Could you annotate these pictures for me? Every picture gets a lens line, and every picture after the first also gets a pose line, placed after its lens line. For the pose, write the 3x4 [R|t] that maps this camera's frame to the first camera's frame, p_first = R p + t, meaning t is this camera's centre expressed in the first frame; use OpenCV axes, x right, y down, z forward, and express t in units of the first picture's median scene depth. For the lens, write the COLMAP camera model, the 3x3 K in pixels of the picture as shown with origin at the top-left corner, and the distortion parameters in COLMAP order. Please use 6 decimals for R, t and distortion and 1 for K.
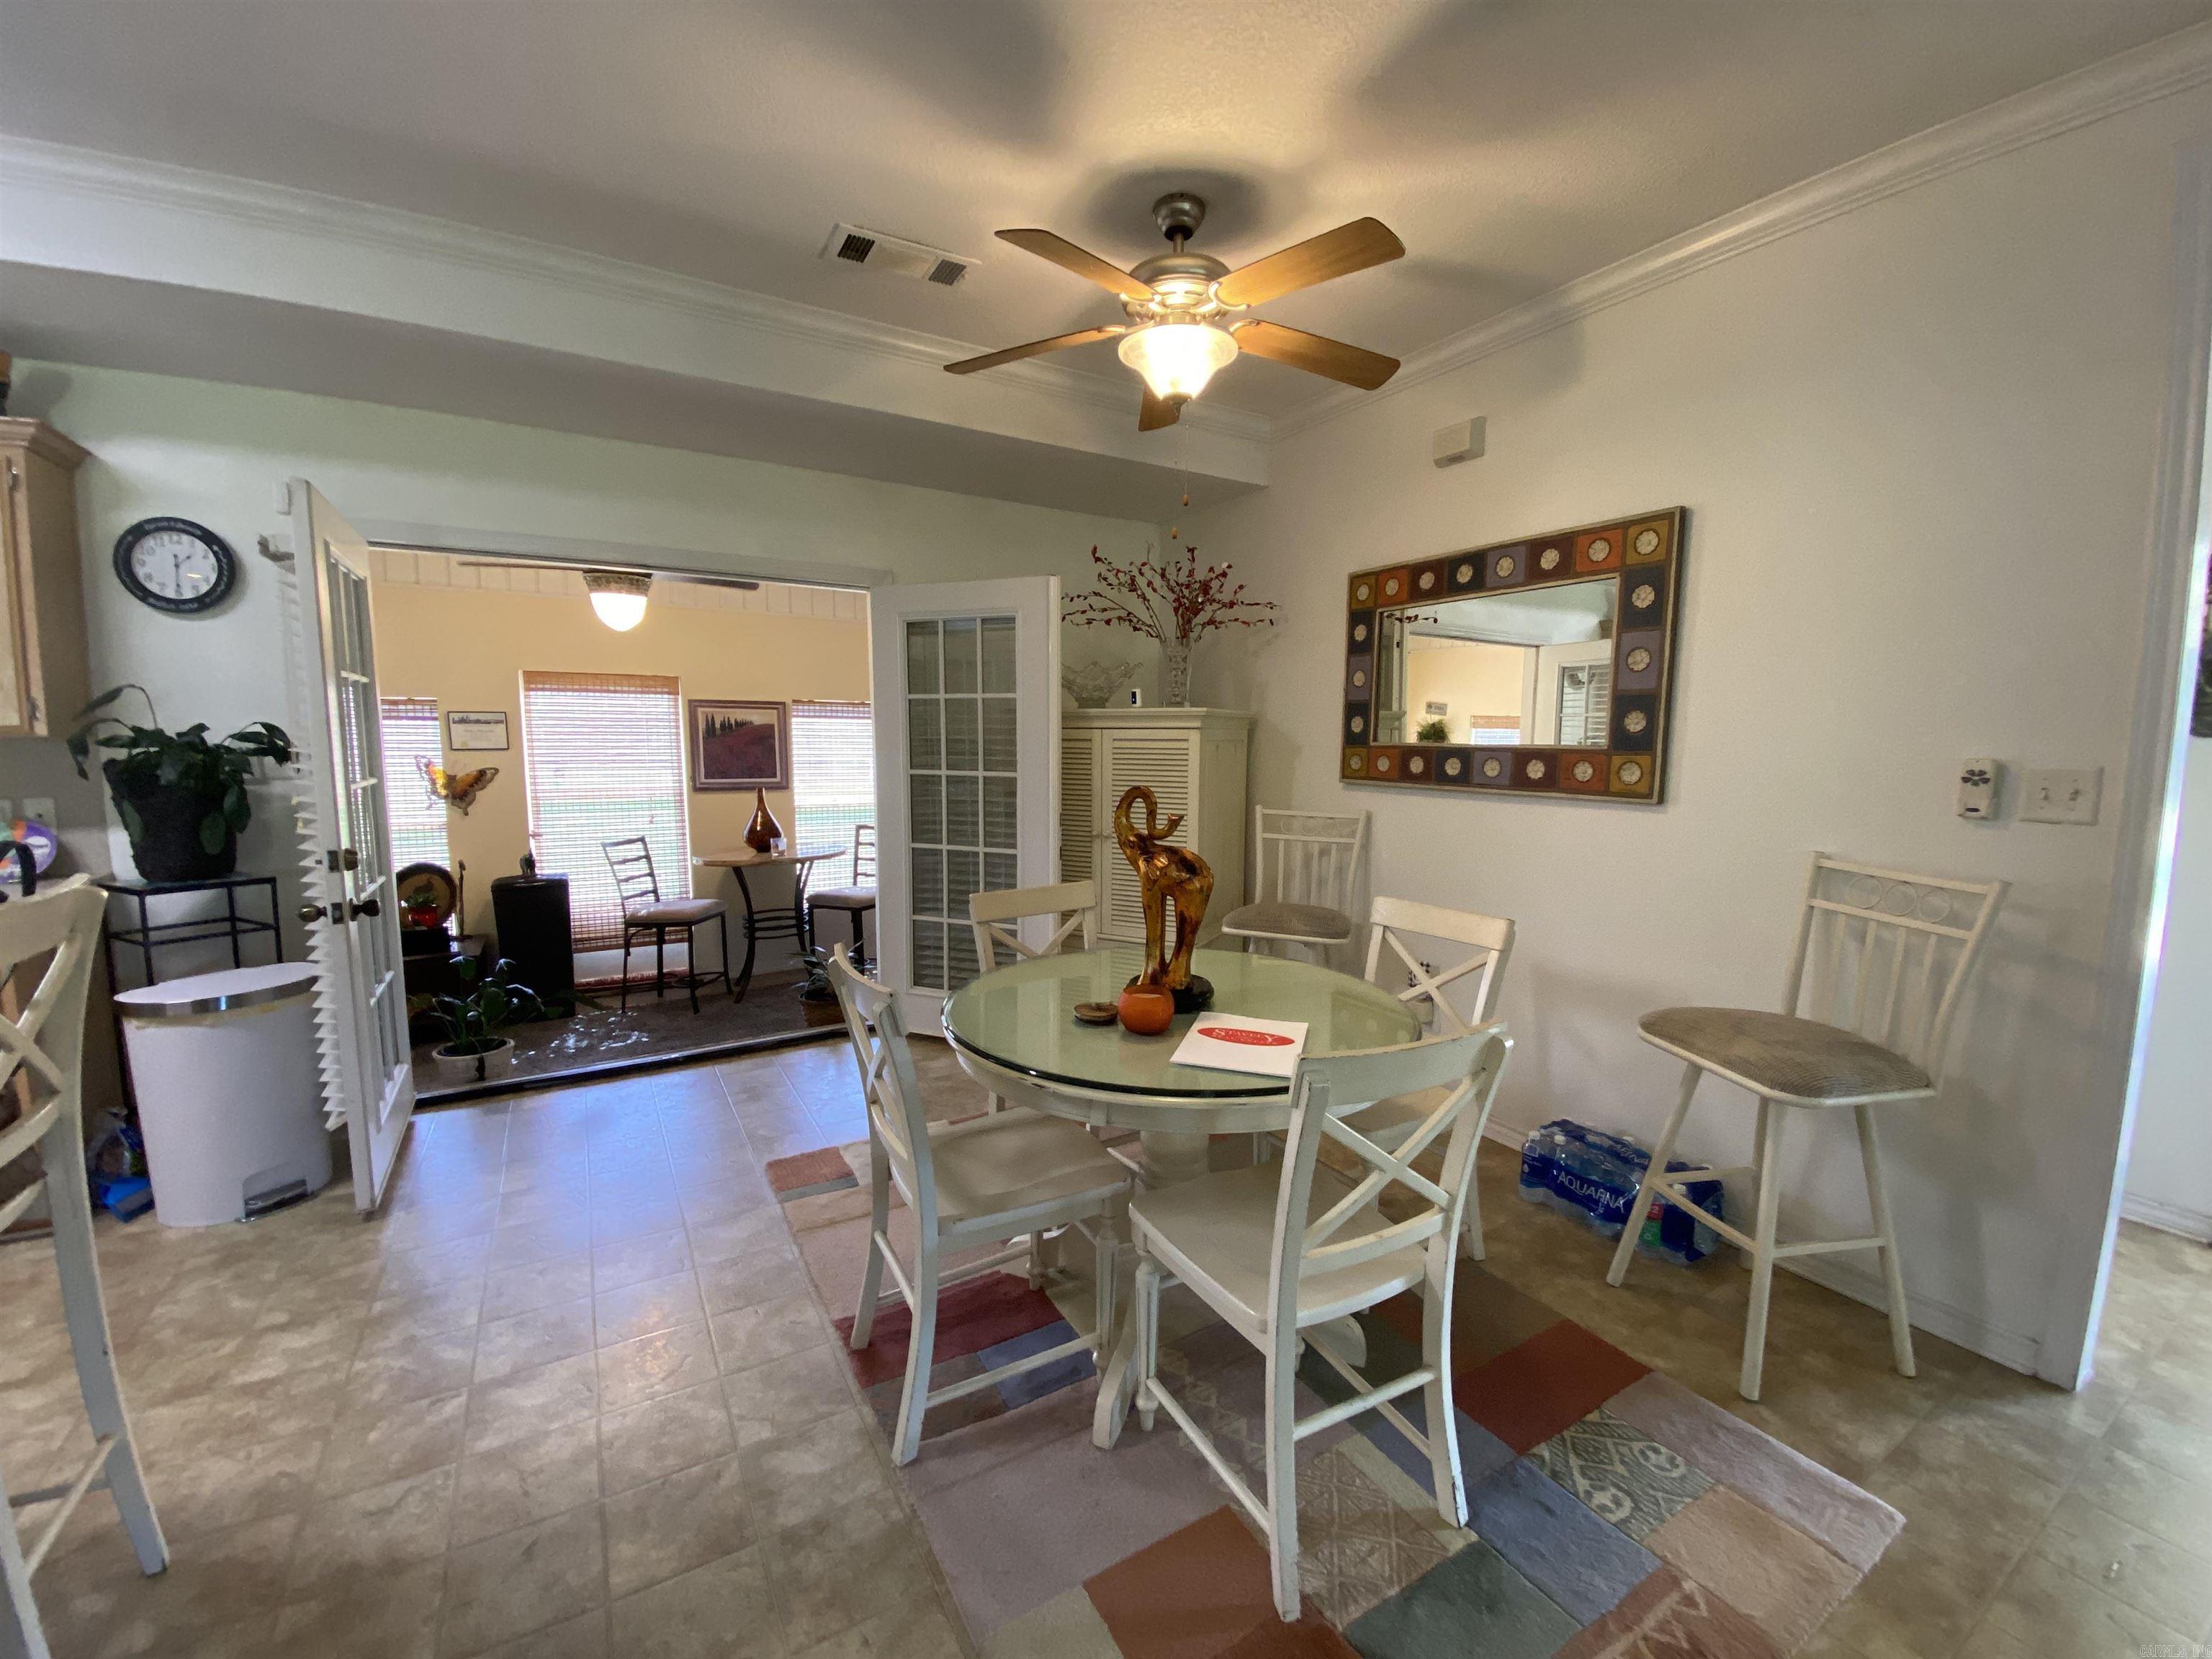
lens RADIAL K [[884.0, 0, 1111.1], [0, 884.0, 843.6], [0, 0, 1]] dist [0.030055, -0.025886]
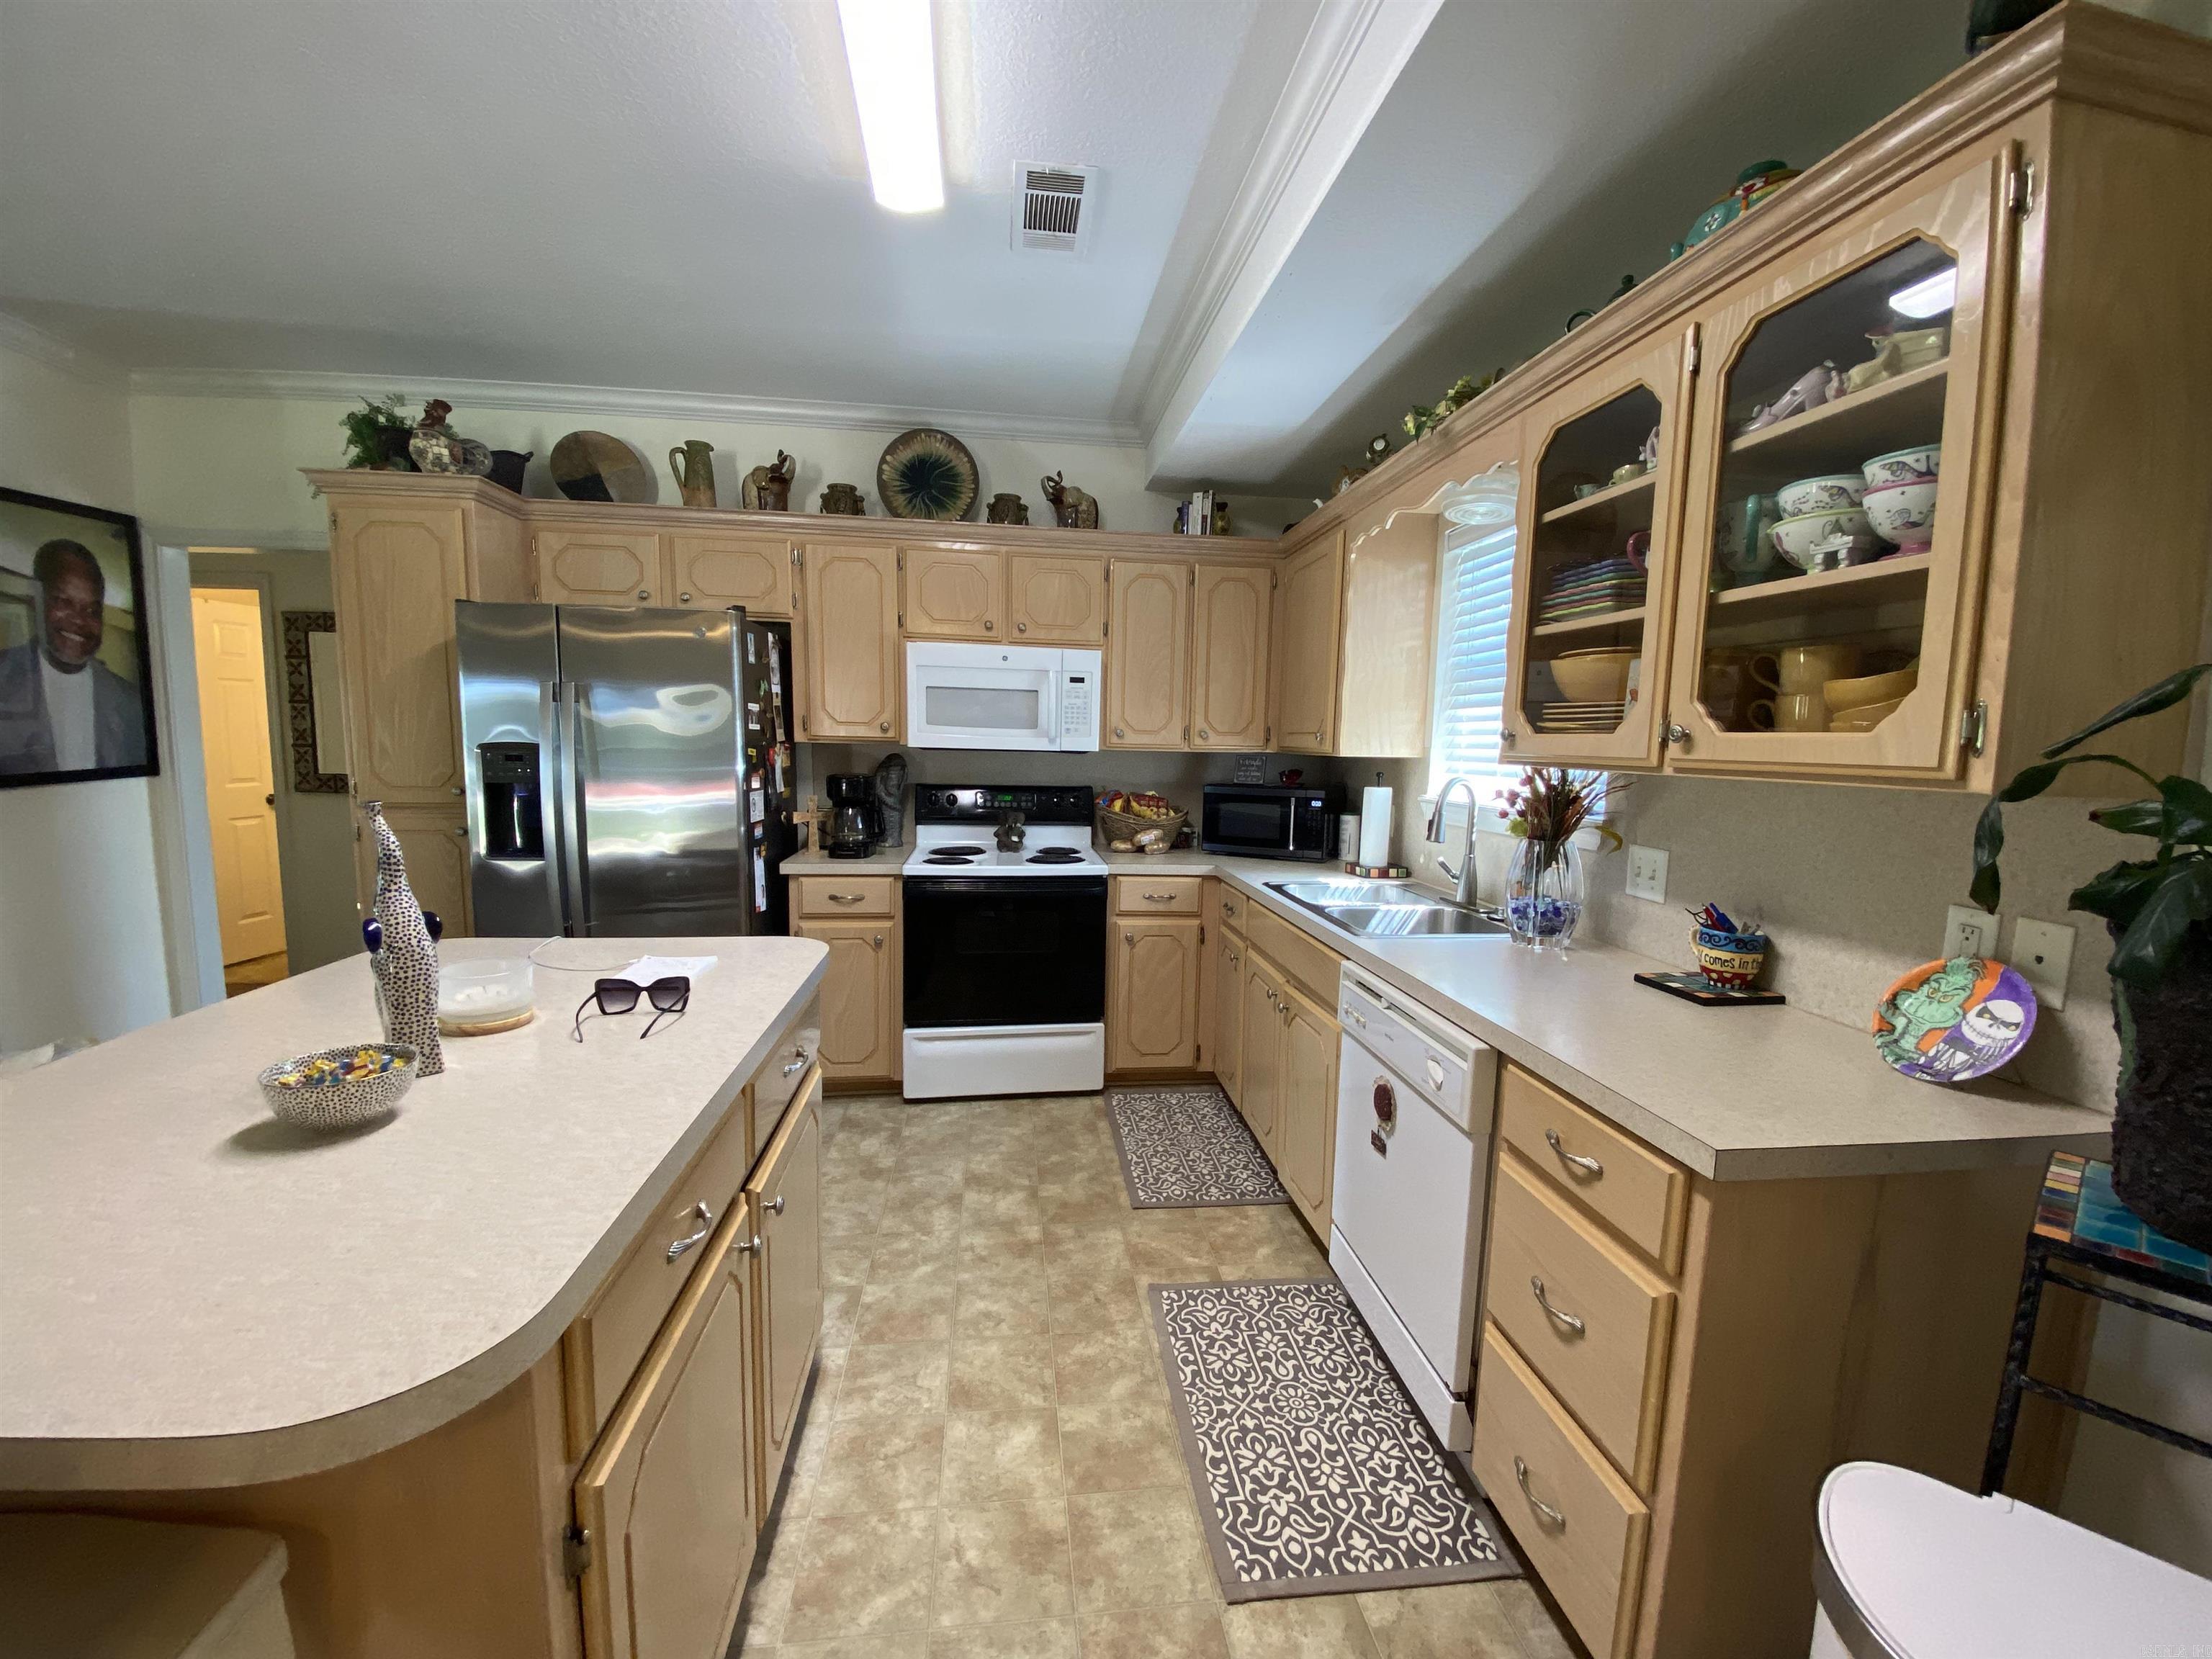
lens RADIAL K [[884.0, 0, 1111.1], [0, 884.0, 843.6], [0, 0, 1]] dist [0.030055, -0.025886]
pose [[-0.404904, 0.086467, -0.910261, -0.425186], [-0.134404, 0.979077, 0.152789, -0.068382], [0.904427, 0.184208, -0.384811, 0.505218]]
